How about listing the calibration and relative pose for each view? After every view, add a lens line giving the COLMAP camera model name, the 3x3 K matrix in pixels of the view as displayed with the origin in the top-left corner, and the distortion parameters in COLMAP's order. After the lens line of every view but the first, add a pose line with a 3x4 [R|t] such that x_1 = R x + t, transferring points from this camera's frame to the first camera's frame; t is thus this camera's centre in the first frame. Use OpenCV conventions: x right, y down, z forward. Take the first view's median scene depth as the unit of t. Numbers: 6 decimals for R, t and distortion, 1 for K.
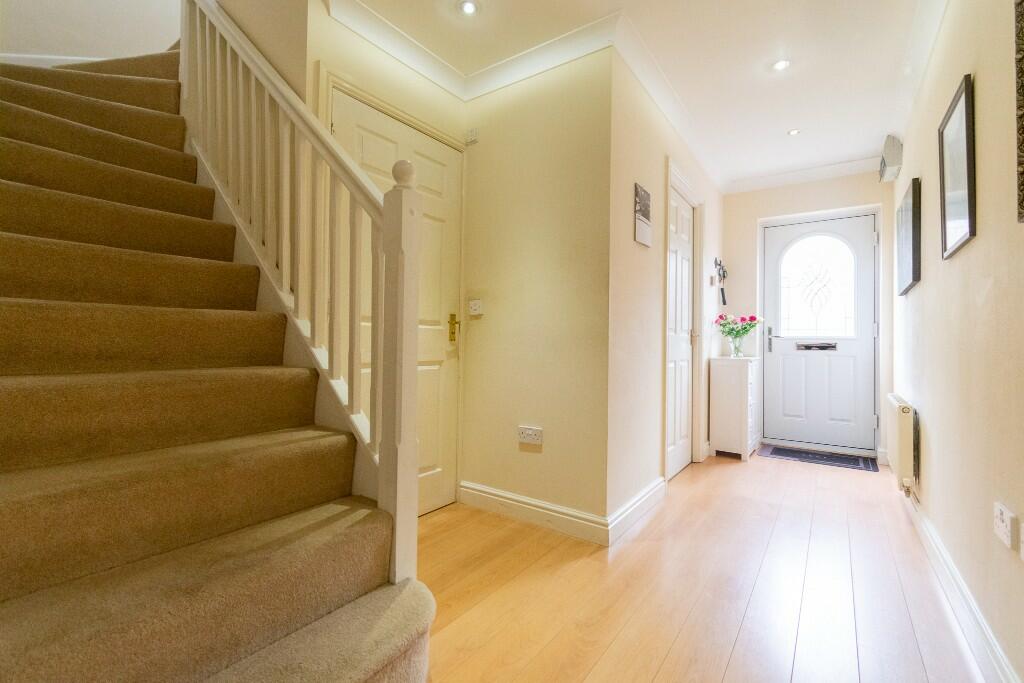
lens RADIAL K [[451.4, 0, 509.3], [0, 451.4, 340.8], [0, 0, 1]] dist [0.002184, 0.000212]
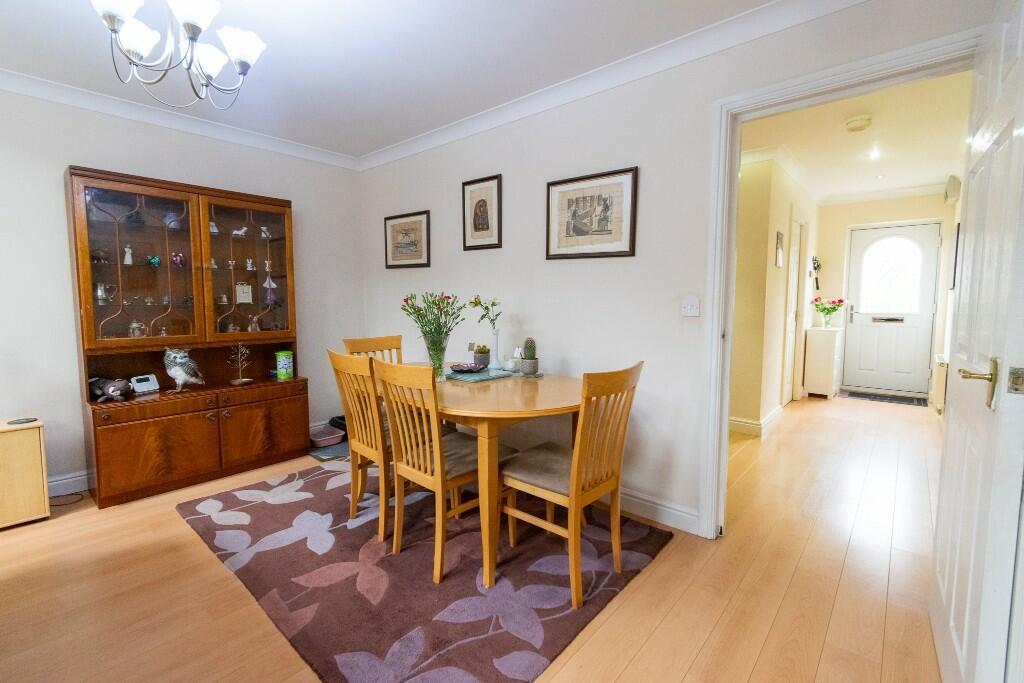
lens RADIAL K [[451.4, 0, 513.5], [0, 451.4, 340.1], [0, 0, 1]] dist [0.002184, 0.000212]
pose [[0.995223, -0.003361, -0.097569, -0.342610], [0.012610, 0.995462, 0.094325, -0.074764], [0.096809, -0.095105, 0.990749, -0.512972]]
